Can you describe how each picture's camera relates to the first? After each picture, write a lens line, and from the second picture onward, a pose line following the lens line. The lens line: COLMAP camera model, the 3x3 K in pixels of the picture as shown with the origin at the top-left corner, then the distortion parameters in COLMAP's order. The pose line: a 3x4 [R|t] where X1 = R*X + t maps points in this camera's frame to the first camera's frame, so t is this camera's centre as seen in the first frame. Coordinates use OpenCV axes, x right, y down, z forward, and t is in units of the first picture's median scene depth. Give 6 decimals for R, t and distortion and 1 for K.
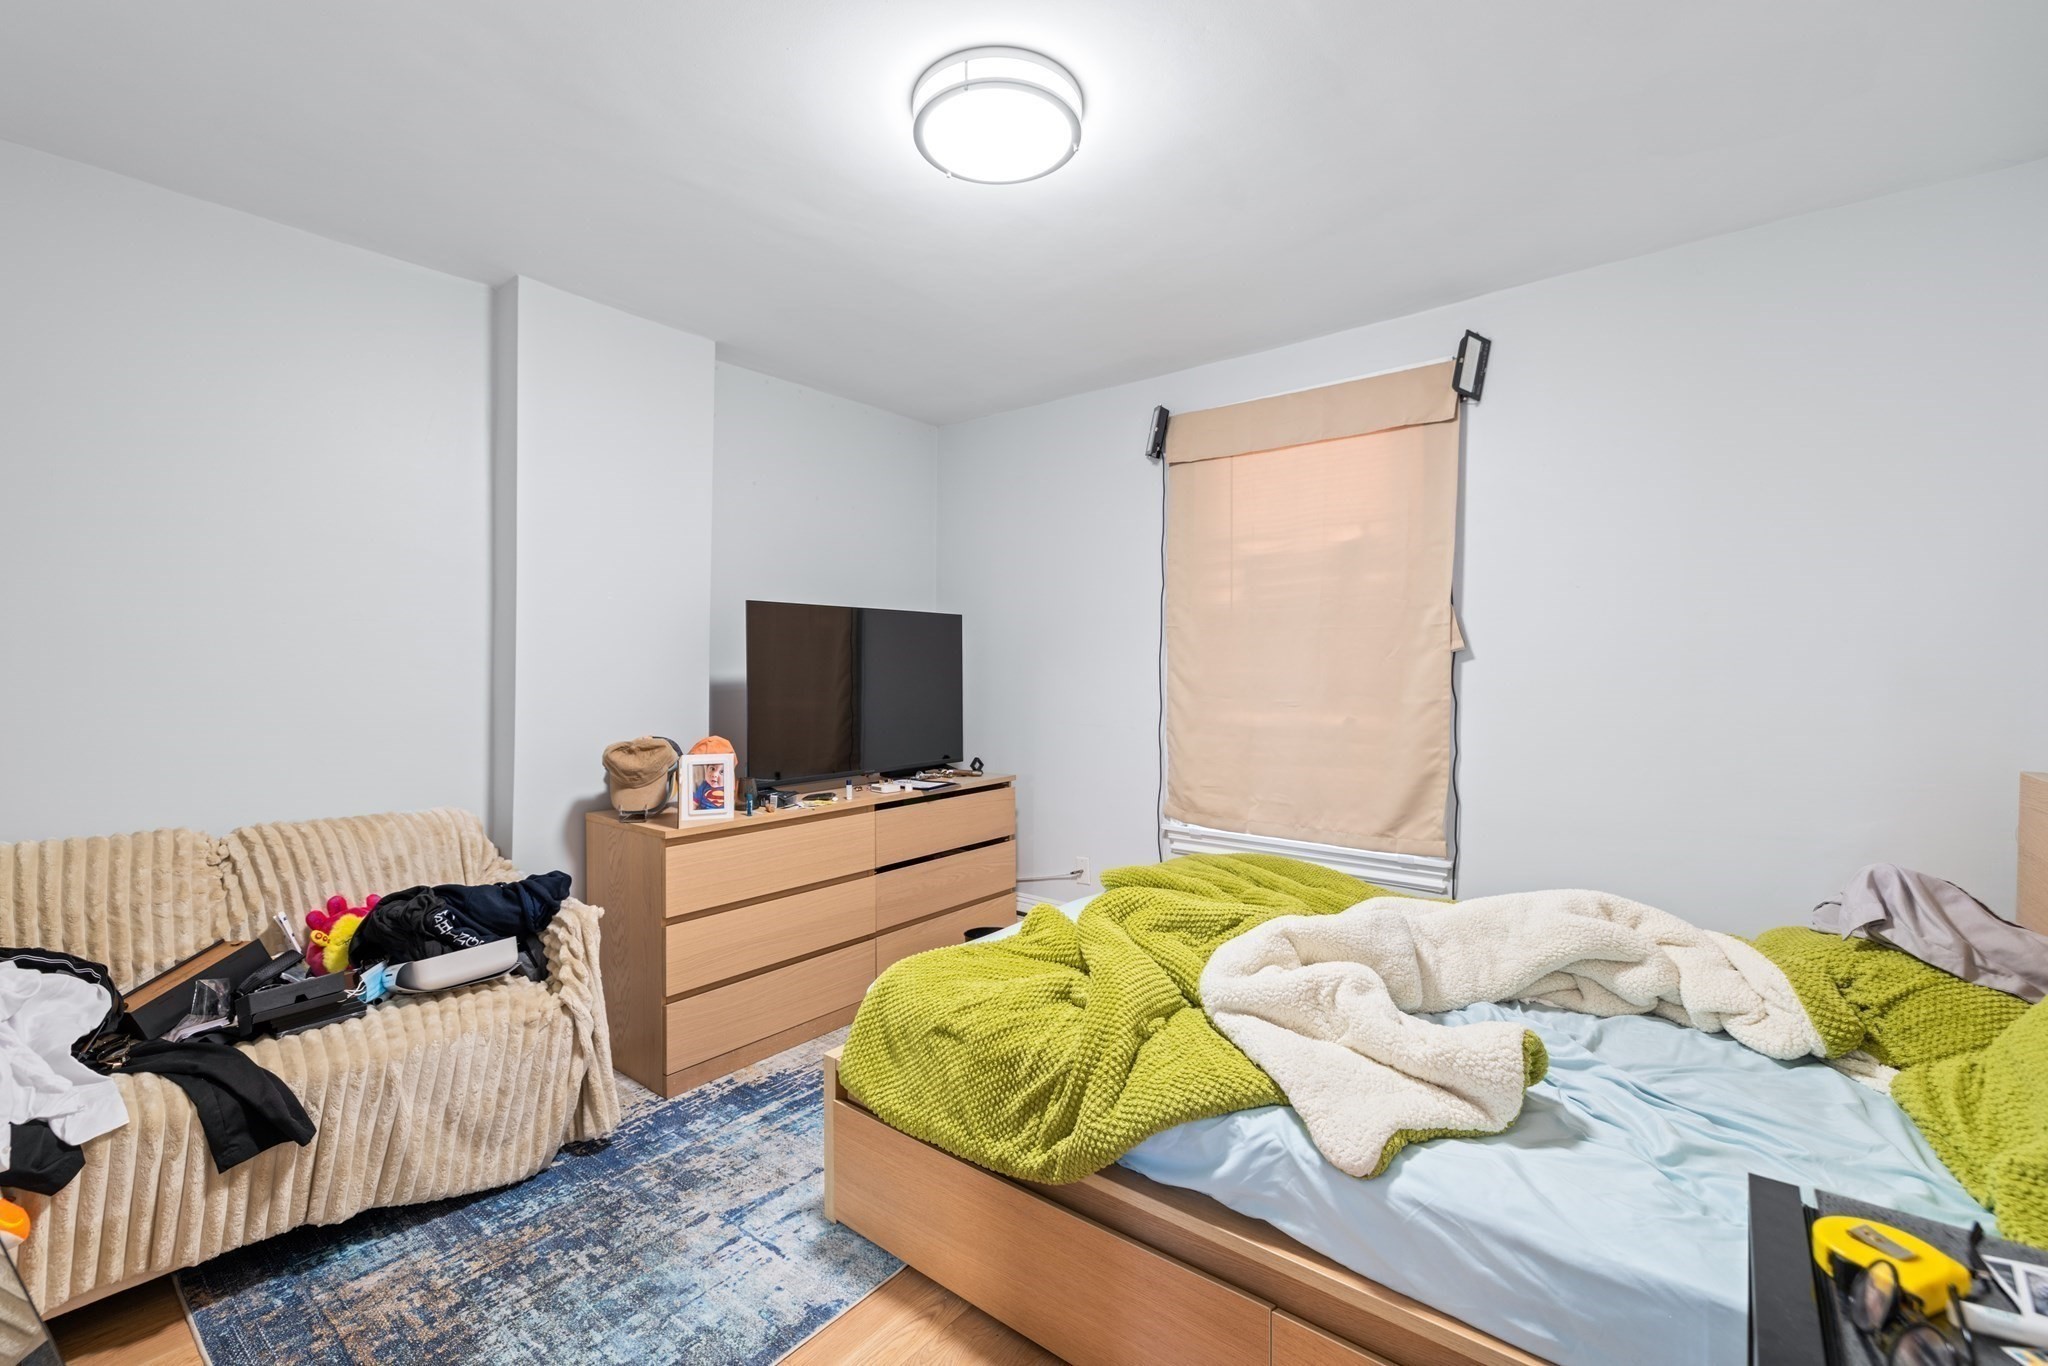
lens RADIAL K [[881.8, 0, 1001.5], [0, 881.8, 677.1], [0, 0, 1]] dist [-0.002511, 0.000101]
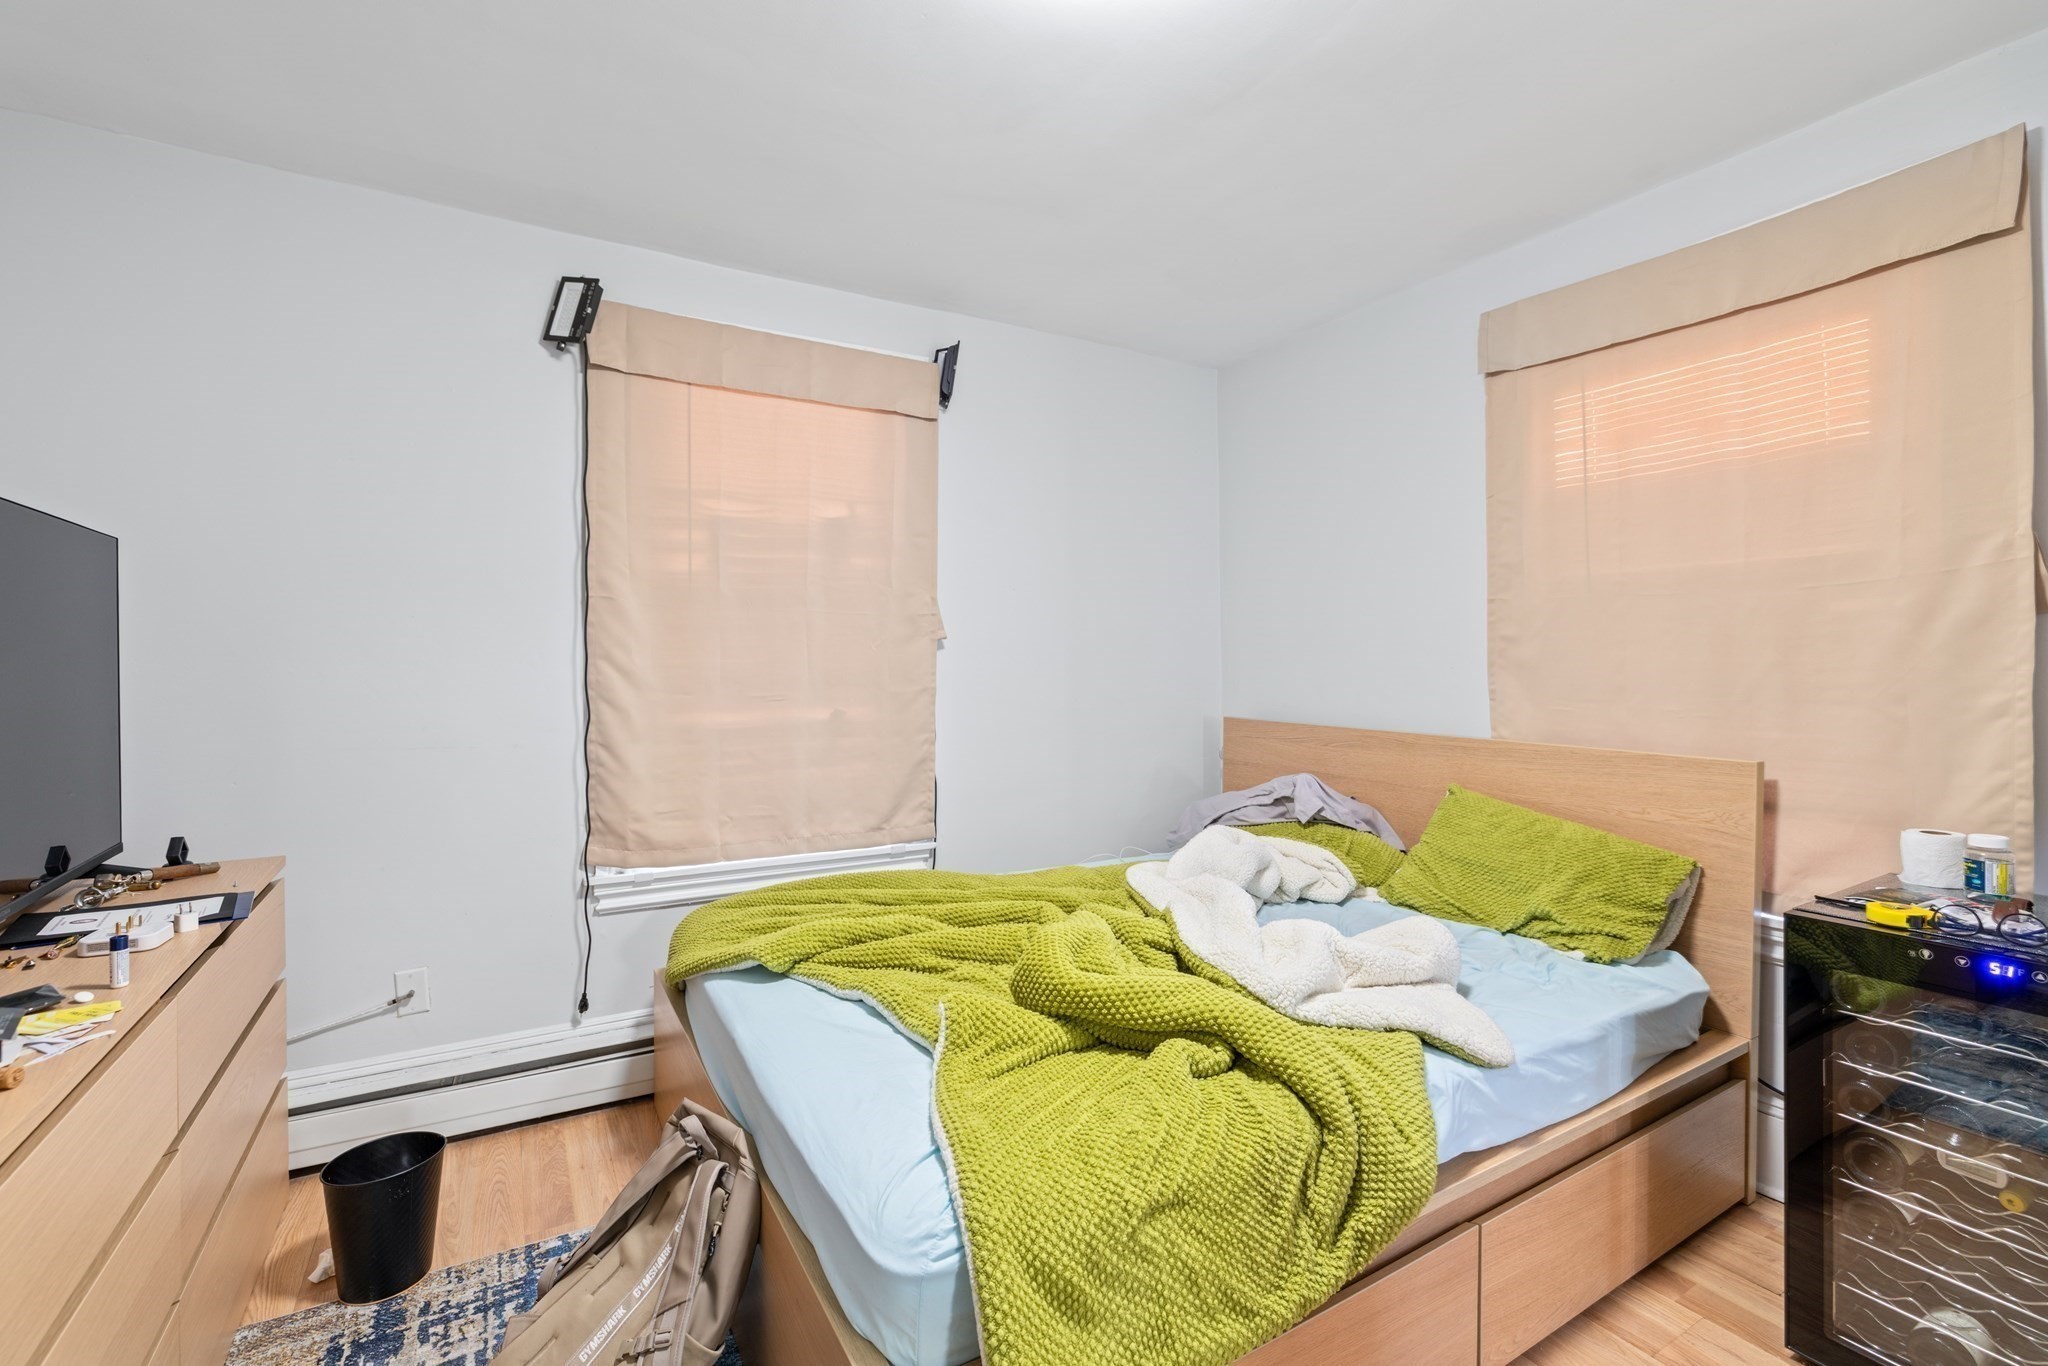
lens RADIAL K [[881.8, 0, 1001.5], [0, 881.8, 677.1], [0, 0, 1]] dist [-0.002511, 0.000101]
pose [[0.346433, -0.012392, 0.937993, -0.392234], [0.008584, 0.999913, 0.010040, 0.003236], [-0.938035, 0.004573, 0.346510, 0.491471]]
